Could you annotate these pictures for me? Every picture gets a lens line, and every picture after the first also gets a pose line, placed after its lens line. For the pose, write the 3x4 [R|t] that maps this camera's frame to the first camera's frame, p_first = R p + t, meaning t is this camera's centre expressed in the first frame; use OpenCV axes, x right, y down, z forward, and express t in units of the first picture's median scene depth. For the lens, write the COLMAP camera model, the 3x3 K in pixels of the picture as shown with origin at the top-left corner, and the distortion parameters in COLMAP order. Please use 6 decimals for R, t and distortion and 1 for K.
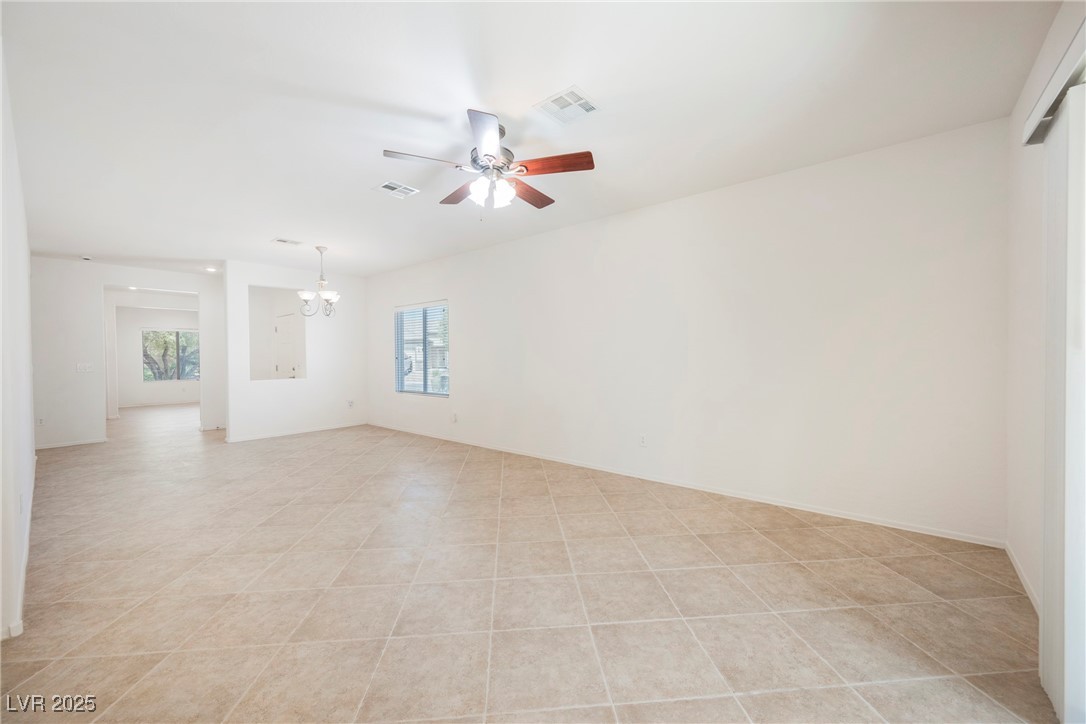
lens RADIAL K [[421.9, 0, 543.0], [0, 421.9, 362.0], [0, 0, 1]] dist [-0.002892, -0.000344]
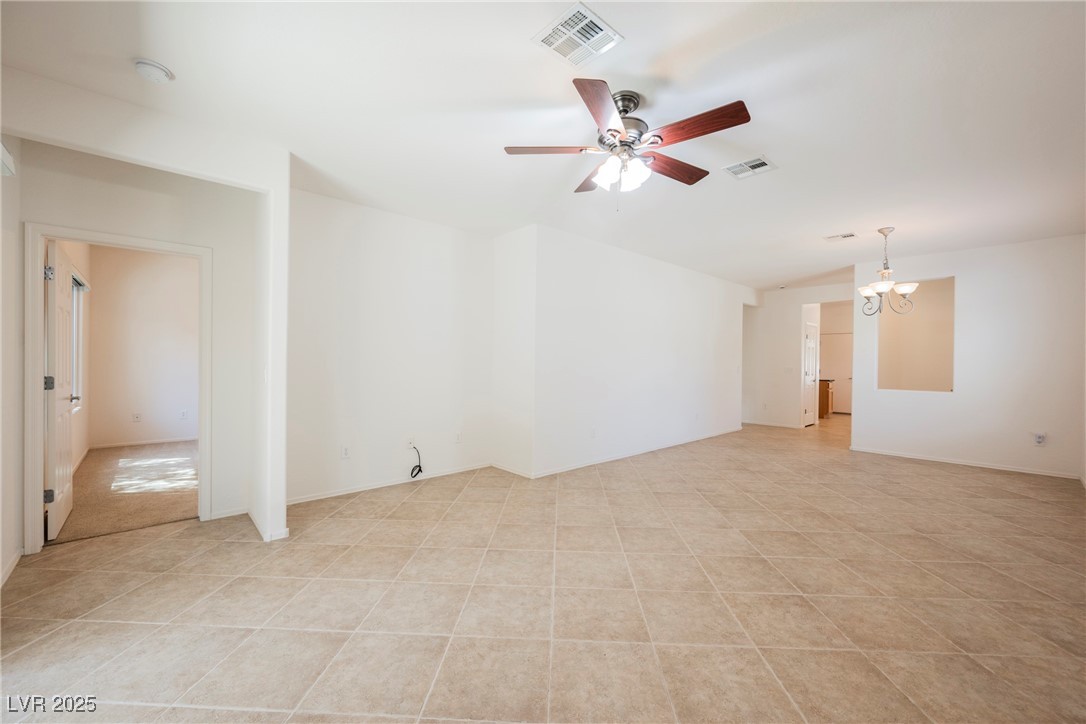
lens RADIAL K [[429.6, 0, 547.5], [0, 429.6, 364.3], [0, 0, 1]] dist [-0.001445, -0.000149]
pose [[-0.117347, 0.016132, -0.992960, 0.789169], [-0.024880, 0.999506, 0.019179, -0.023131], [0.992779, 0.026956, -0.116888, 0.978710]]
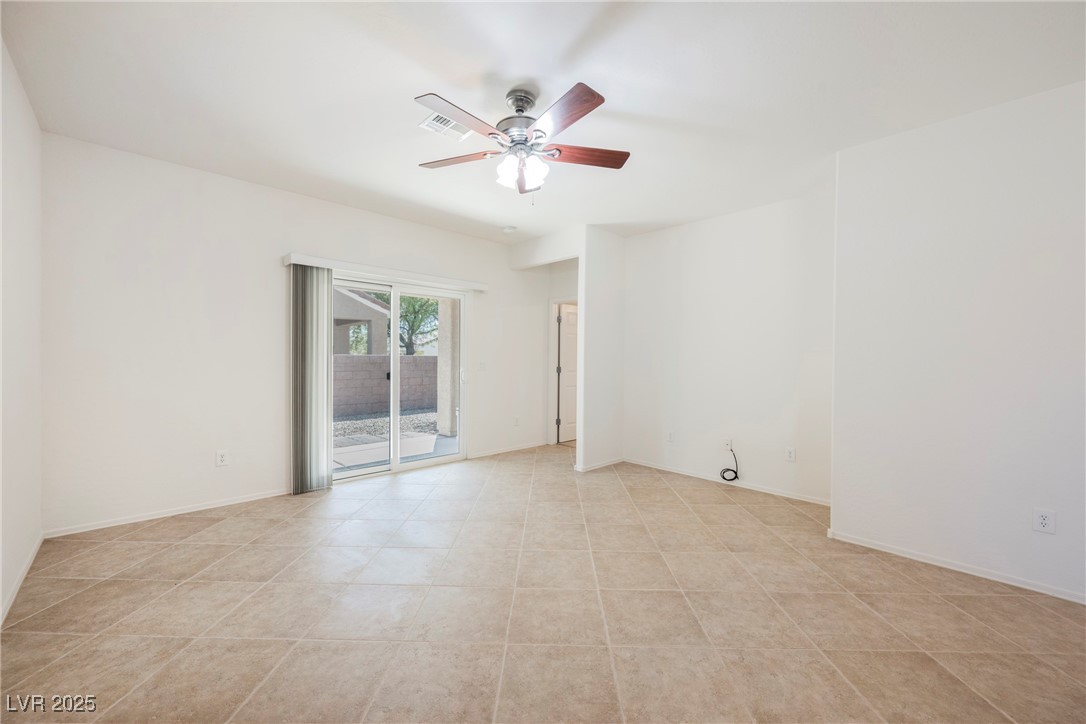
lens RADIAL K [[421.9, 0, 543.0], [0, 421.9, 362.0], [0, 0, 1]] dist [-0.002892, -0.000344]
pose [[-0.995327, -0.000802, 0.096562, -0.256924], [0.001675, 0.999672, 0.025566, -0.026615], [-0.096551, 0.025609, -0.994999, 1.914485]]
